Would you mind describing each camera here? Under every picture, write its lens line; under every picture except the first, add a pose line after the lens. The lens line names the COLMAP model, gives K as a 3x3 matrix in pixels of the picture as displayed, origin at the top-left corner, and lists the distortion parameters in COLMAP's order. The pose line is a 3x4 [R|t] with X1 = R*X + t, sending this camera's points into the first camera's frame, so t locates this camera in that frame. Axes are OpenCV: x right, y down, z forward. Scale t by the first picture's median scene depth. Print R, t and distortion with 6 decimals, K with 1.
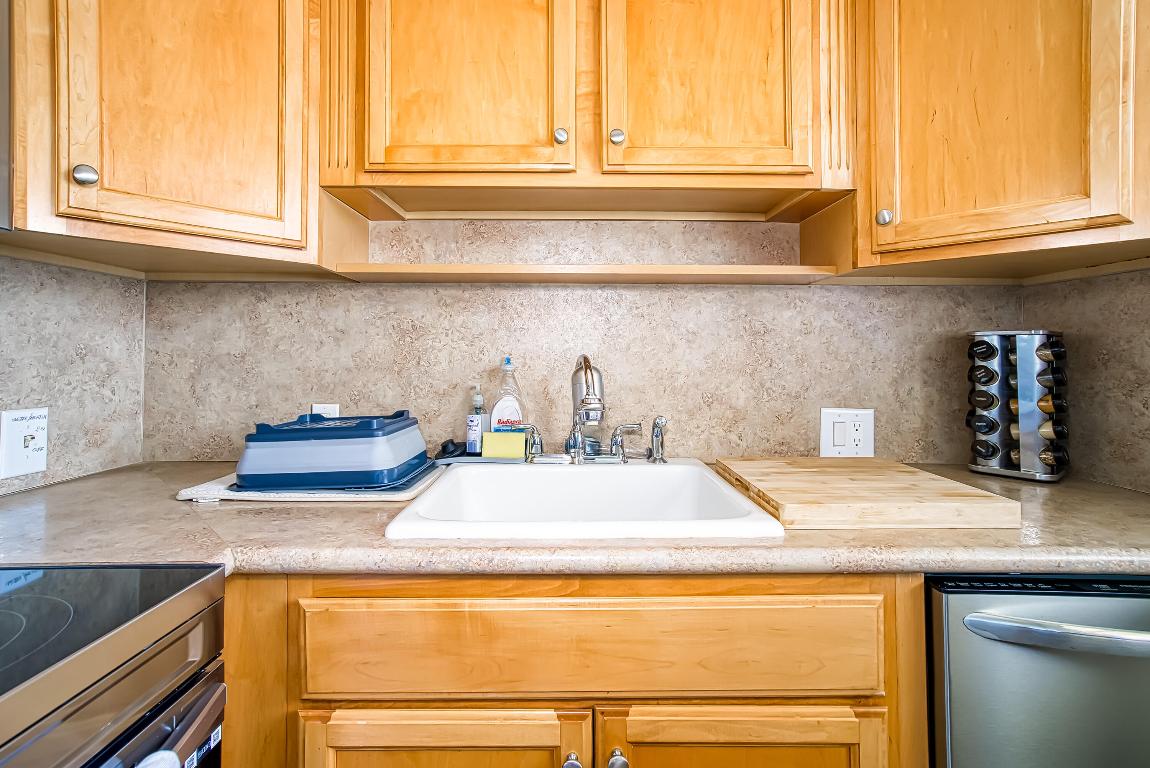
lens RADIAL K [[562.9, 0, 568.4], [0, 562.9, 352.6], [0, 0, 1]] dist [-0.001483, 0.000201]
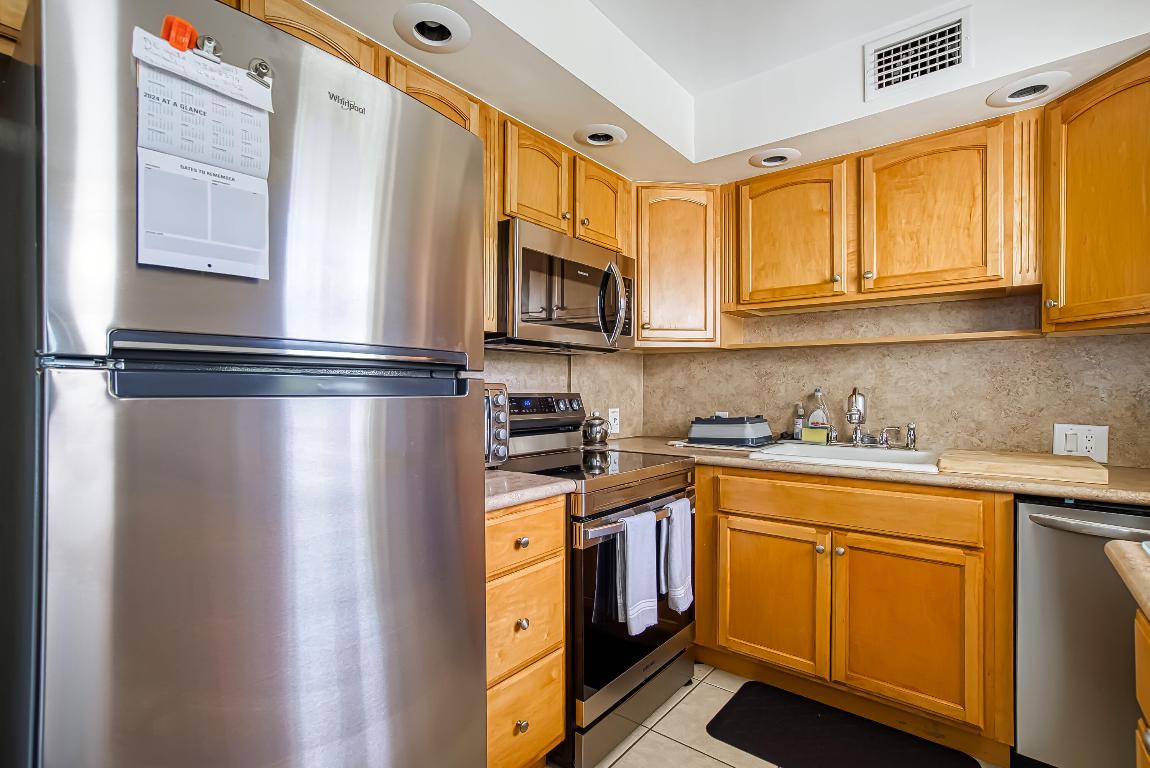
lens RADIAL K [[538.4, 0, 554.9], [0, 538.4, 389.6], [0, 0, 1]] dist [-0.036220, 0.012368]
pose [[0.776824, 0.000037, -0.629718, 0.384543], [0.005222, 0.999965, 0.006500, -0.004906], [0.629696, -0.008338, 0.776797, -1.062481]]
